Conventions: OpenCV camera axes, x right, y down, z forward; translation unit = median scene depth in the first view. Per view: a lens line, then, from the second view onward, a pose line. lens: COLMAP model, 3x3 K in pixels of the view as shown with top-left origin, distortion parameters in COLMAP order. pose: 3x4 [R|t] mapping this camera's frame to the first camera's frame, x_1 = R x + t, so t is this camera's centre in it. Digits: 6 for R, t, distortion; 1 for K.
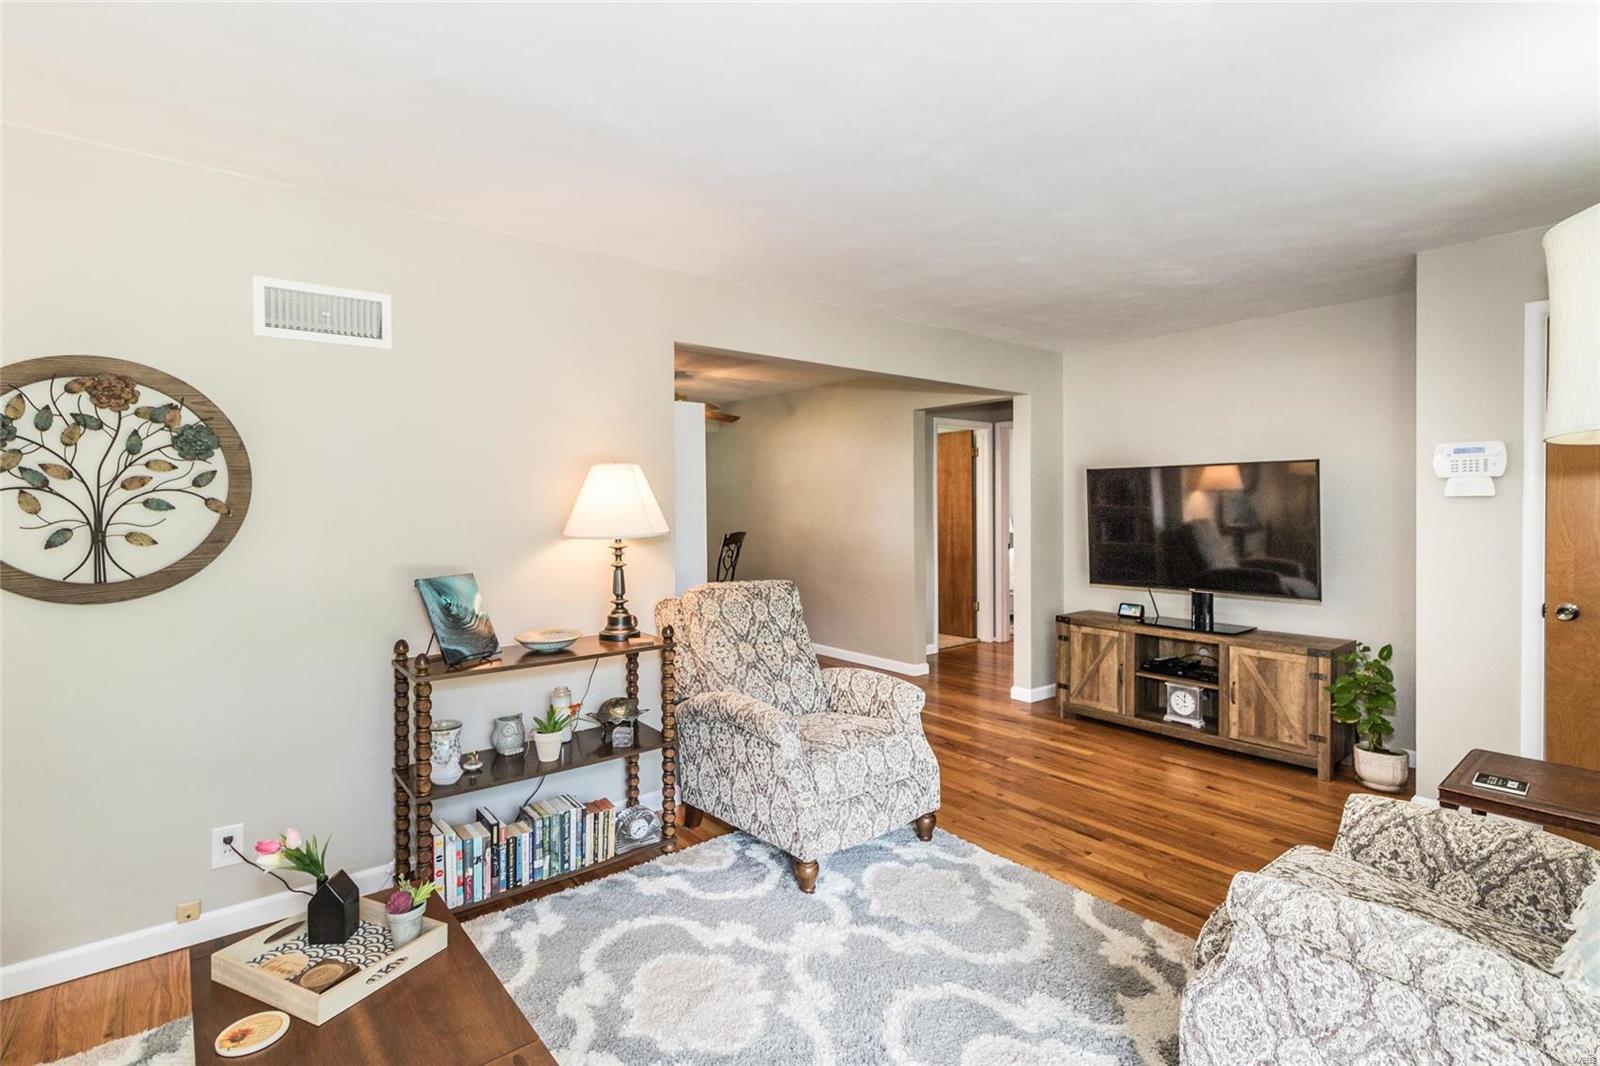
lens RADIAL K [[774.1, 0, 802.4], [0, 774.1, 502.4], [0, 0, 1]] dist [0.000528, 0.000124]
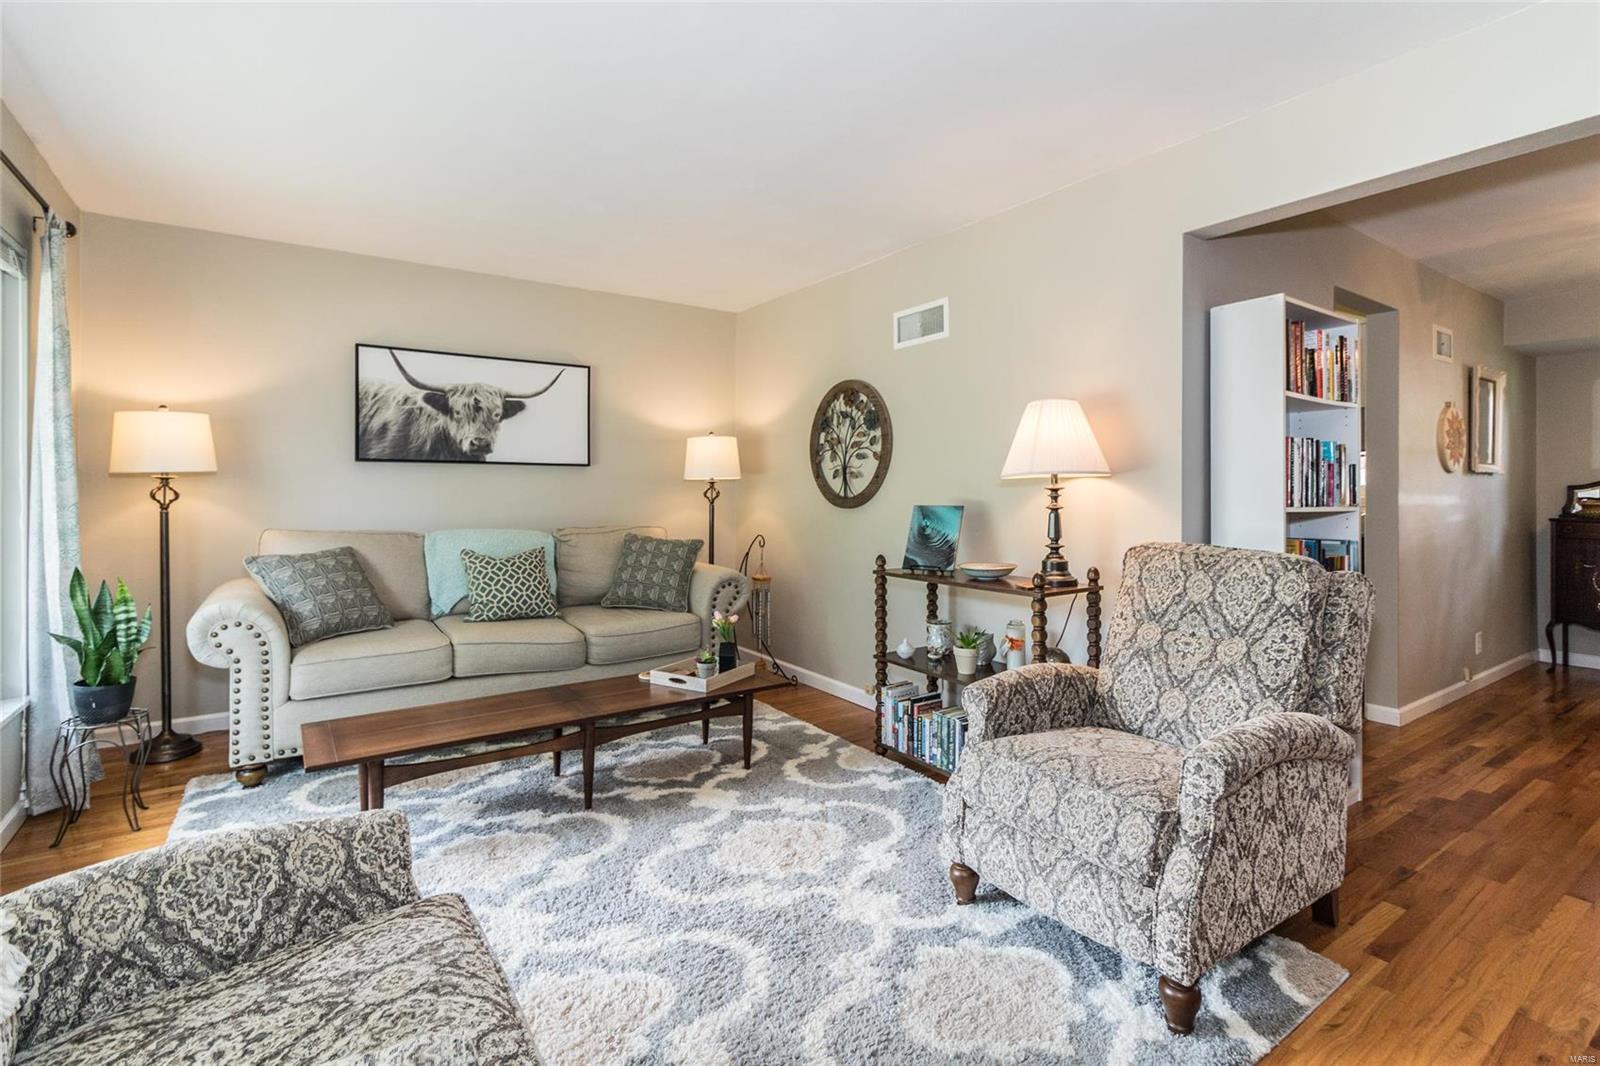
lens RADIAL K [[739.9, 0, 802.8], [0, 739.9, 477.4], [0, 0, 1]] dist [0.013010, -0.000021]
pose [[-0.079316, -0.013065, -0.996764, 0.878159], [-0.006531, 0.999899, -0.012587, 0.073347], [0.996828, 0.005511, -0.079394, 0.970276]]
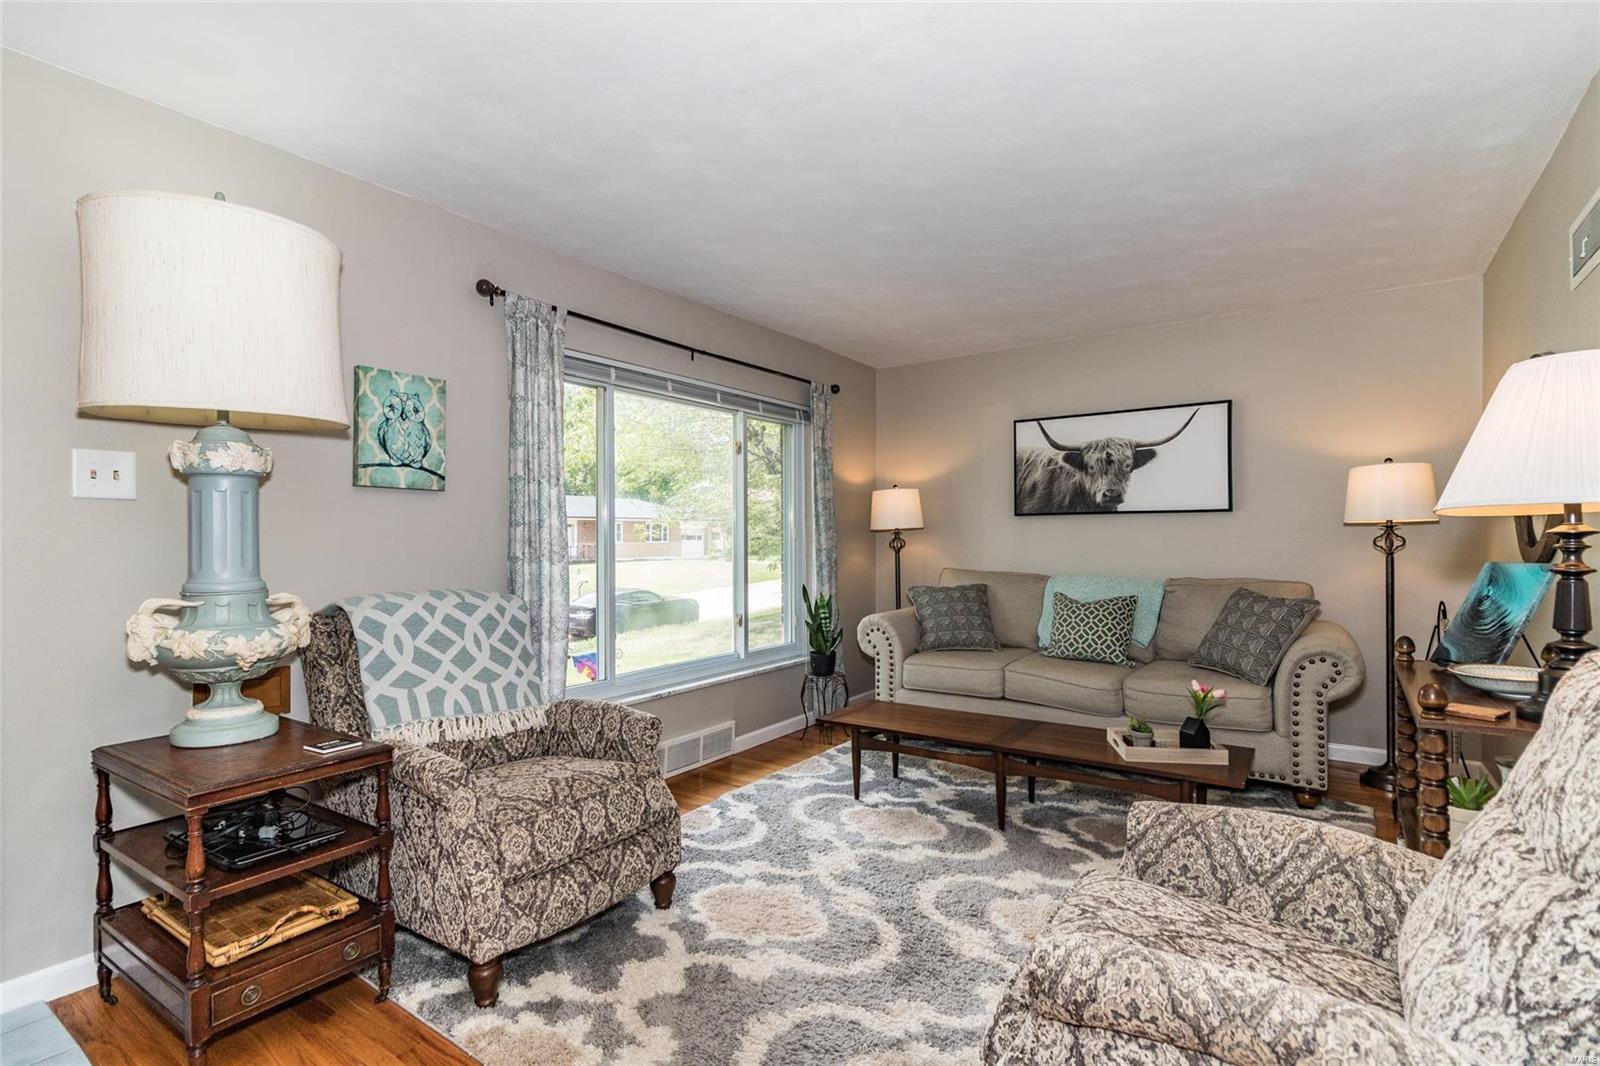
lens RADIAL K [[762.6, 0, 821.7], [0, 762.6, 517.0], [0, 0, 1]] dist [0.002102, 0.000416]
pose [[-0.954847, 0.001930, -0.297090, 0.459427], [0.009183, 0.999693, -0.023019, 0.069347], [0.296955, -0.024708, -0.954572, 1.659184]]
